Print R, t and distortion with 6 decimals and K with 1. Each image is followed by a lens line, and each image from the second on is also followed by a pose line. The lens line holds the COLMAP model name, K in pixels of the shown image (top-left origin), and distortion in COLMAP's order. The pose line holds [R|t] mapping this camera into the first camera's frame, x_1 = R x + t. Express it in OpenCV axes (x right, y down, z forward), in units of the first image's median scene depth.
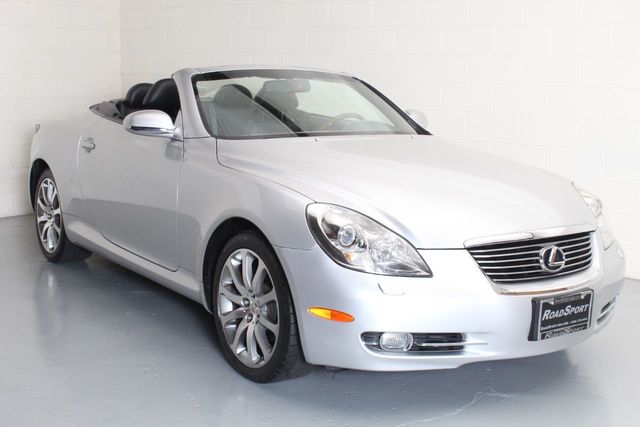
lens RADIAL K [[739.7, 0, 320.0], [0, 739.7, 213.5], [0, 0, 1]] dist [0.011000, 0.003180]
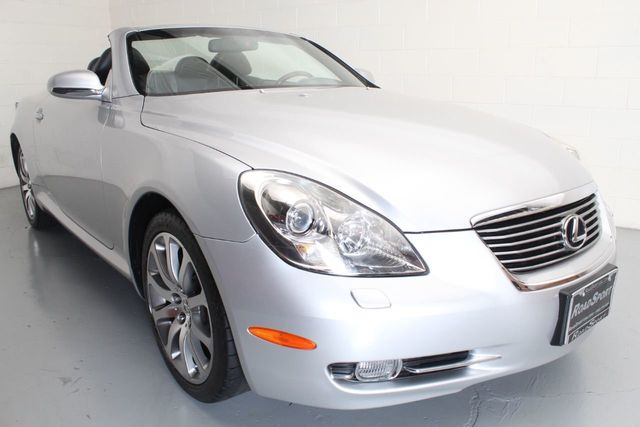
lens RADIAL K [[494.5, 0, 320.0], [0, 494.5, 213.5], [0, 0, 1]] dist [-0.075138, 0.000213]
pose [[0.996609, -0.048514, 0.066462, 0.024394], [0.041847, 0.994280, 0.098266, -0.016666], [-0.070849, -0.095152, 0.992938, 0.539213]]
